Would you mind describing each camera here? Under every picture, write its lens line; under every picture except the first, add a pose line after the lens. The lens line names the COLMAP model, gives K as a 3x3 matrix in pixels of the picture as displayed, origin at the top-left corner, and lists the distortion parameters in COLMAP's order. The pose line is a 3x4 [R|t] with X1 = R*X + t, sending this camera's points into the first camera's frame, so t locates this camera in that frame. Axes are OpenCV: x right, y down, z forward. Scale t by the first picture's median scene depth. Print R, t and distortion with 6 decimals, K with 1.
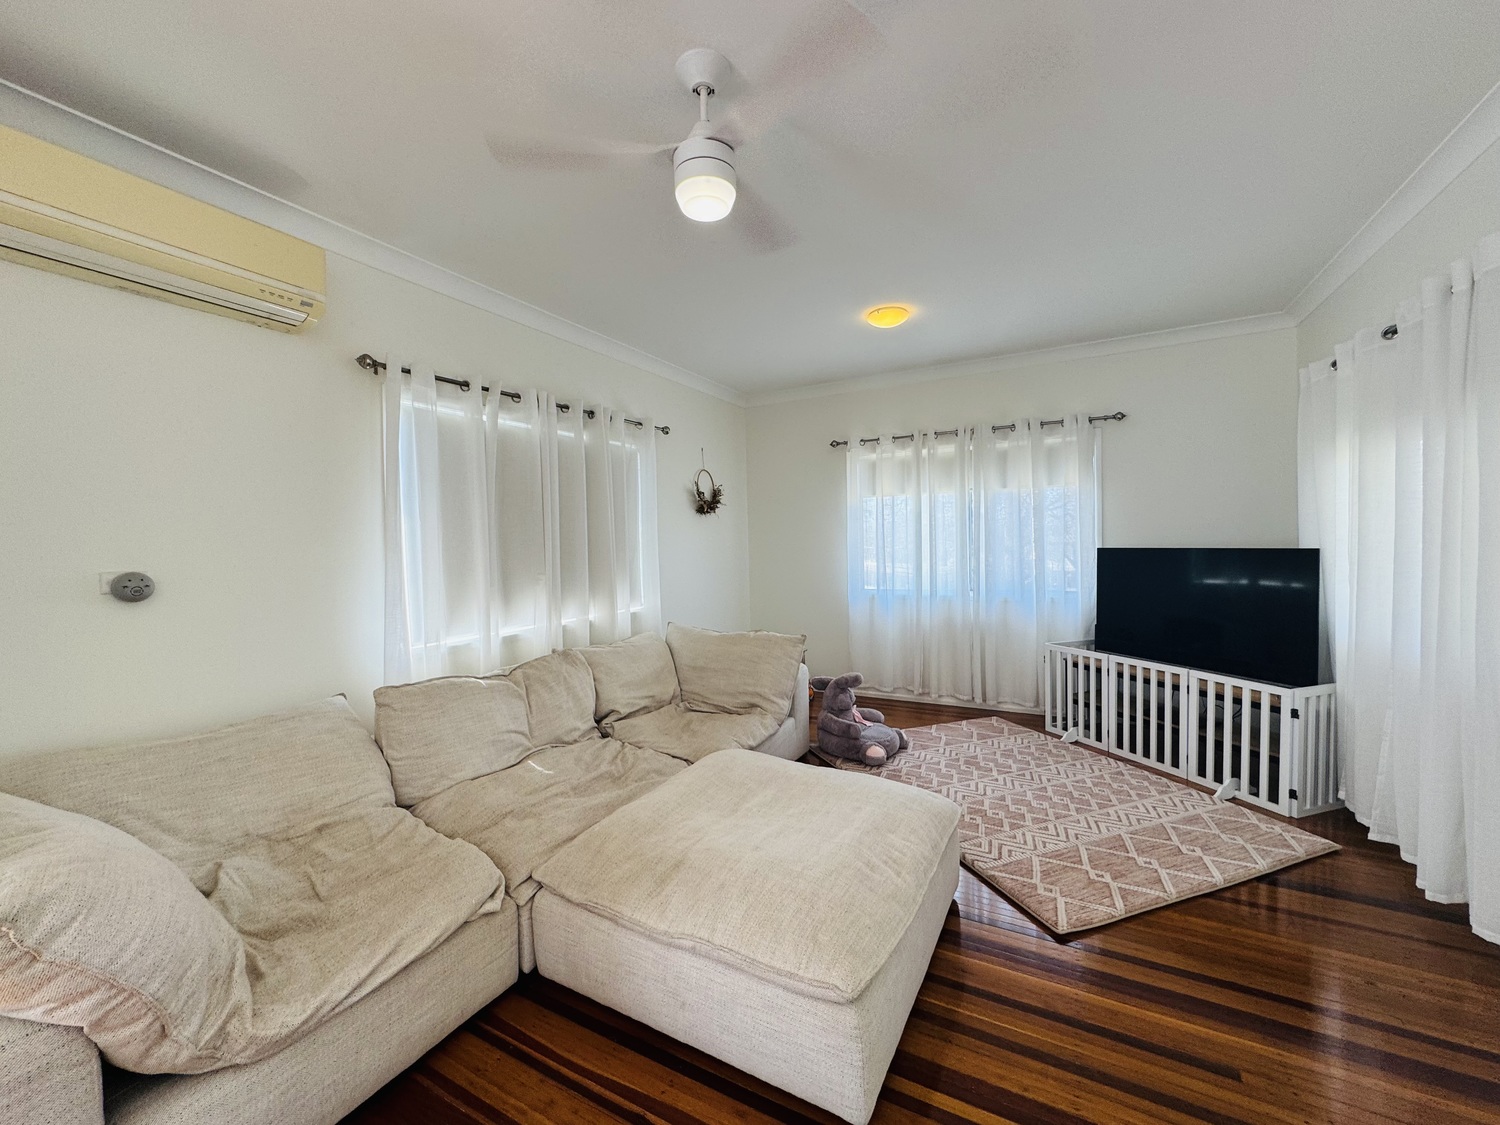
lens RADIAL K [[595.9, 0, 770.3], [0, 595.9, 563.6], [0, 0, 1]] dist [0.000600, 0.000024]
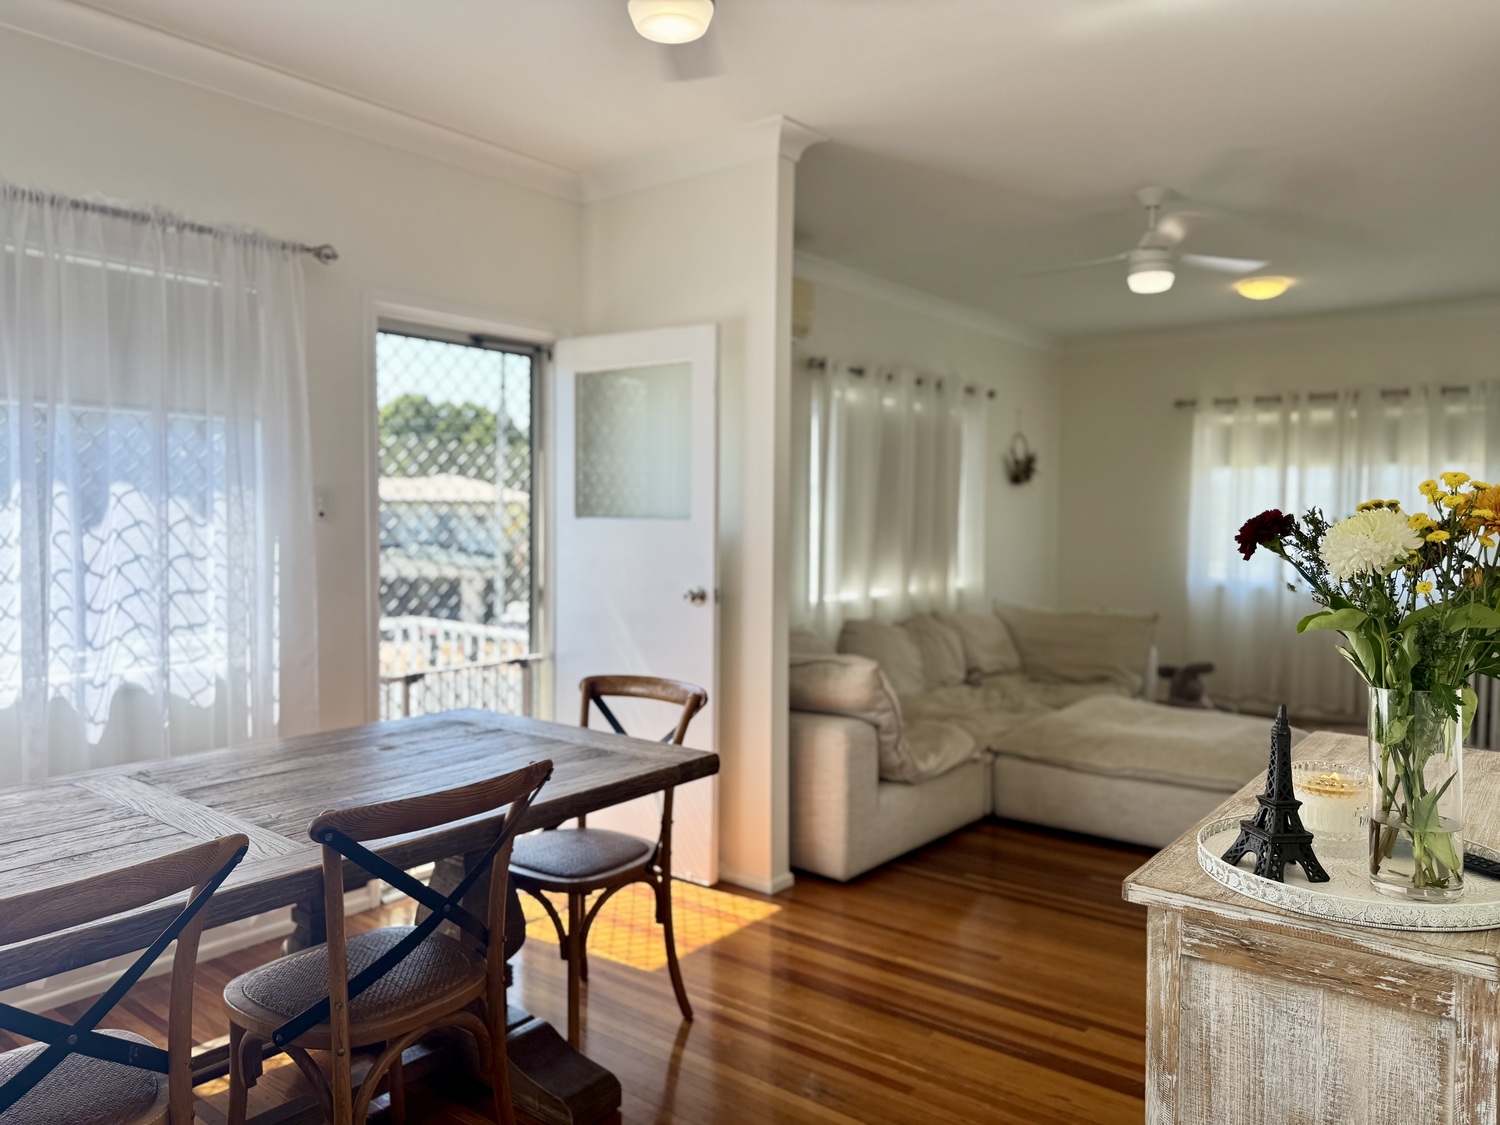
lens RADIAL K [[1049.0, 0, 750.0], [0, 1049.0, 562.5], [0, 0, 1]] dist [0.002607, -0.002638]
pose [[0.978082, 0.033648, -0.205481, -0.225036], [-0.031965, 0.999423, 0.011509, 0.035271], [0.205750, -0.004689, 0.978593, -0.756951]]
